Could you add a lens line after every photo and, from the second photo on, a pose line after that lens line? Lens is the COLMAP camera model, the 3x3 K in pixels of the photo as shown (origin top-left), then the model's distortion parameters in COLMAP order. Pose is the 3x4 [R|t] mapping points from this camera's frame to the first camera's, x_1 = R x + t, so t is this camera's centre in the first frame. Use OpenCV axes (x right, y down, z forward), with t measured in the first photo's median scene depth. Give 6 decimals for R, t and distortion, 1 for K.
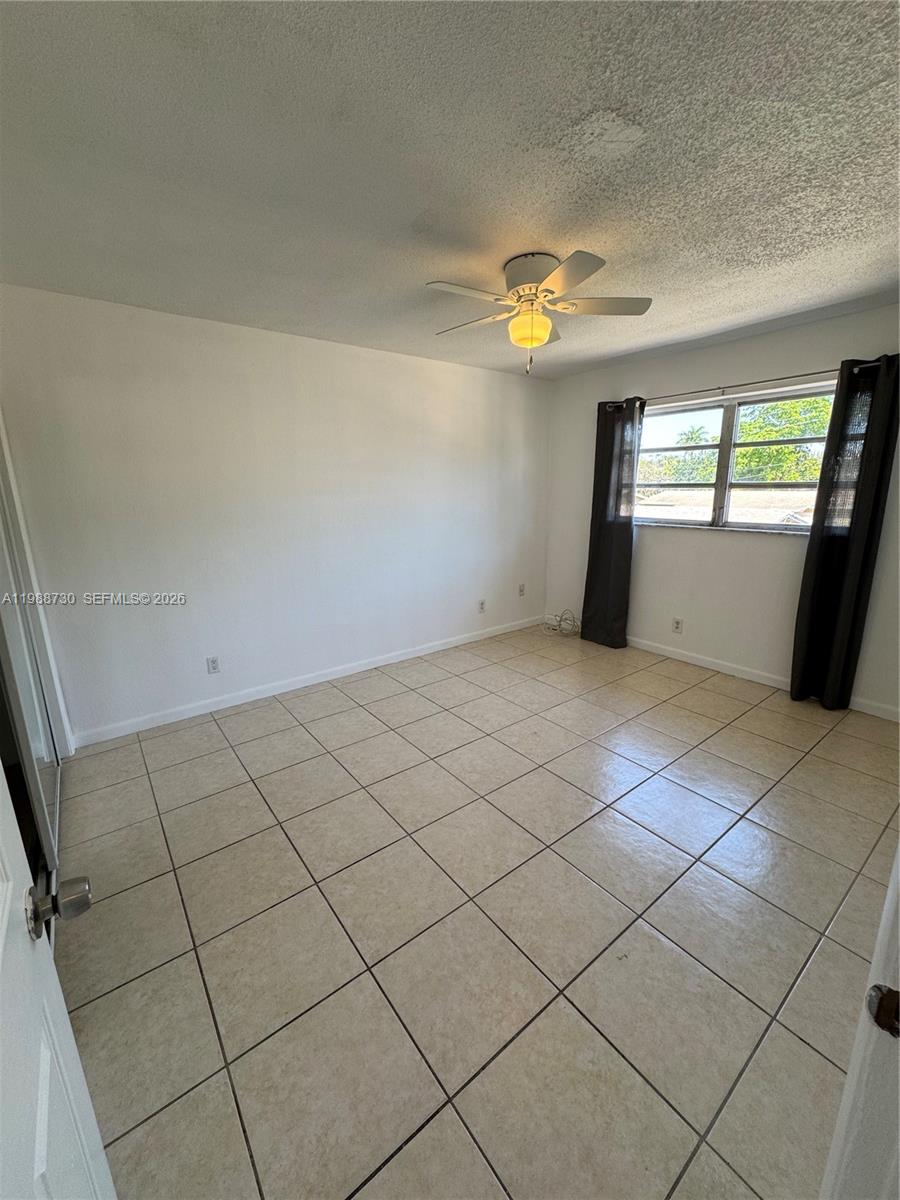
lens RADIAL K [[486.2, 0, 458.4], [0, 486.2, 596.4], [0, 0, 1]] dist [-0.003004, 0.000565]
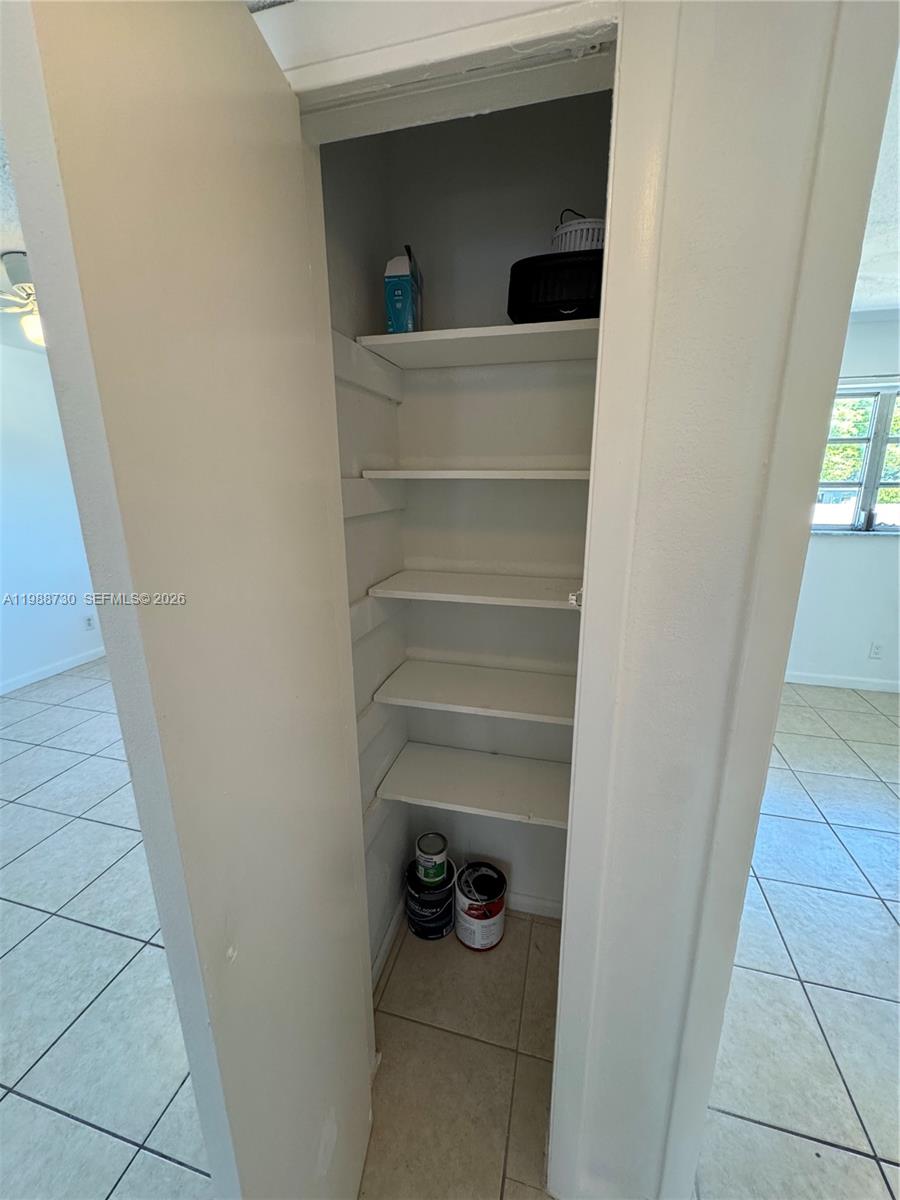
lens RADIAL K [[486.2, 0, 451.7], [0, 486.2, 594.5], [0, 0, 1]] dist [-0.003004, 0.000565]
pose [[0.801557, -0.141086, 0.581034, 0.108237], [0.137755, 0.989196, 0.050157, 0.024699], [-0.581833, 0.039836, 0.812332, -0.164864]]
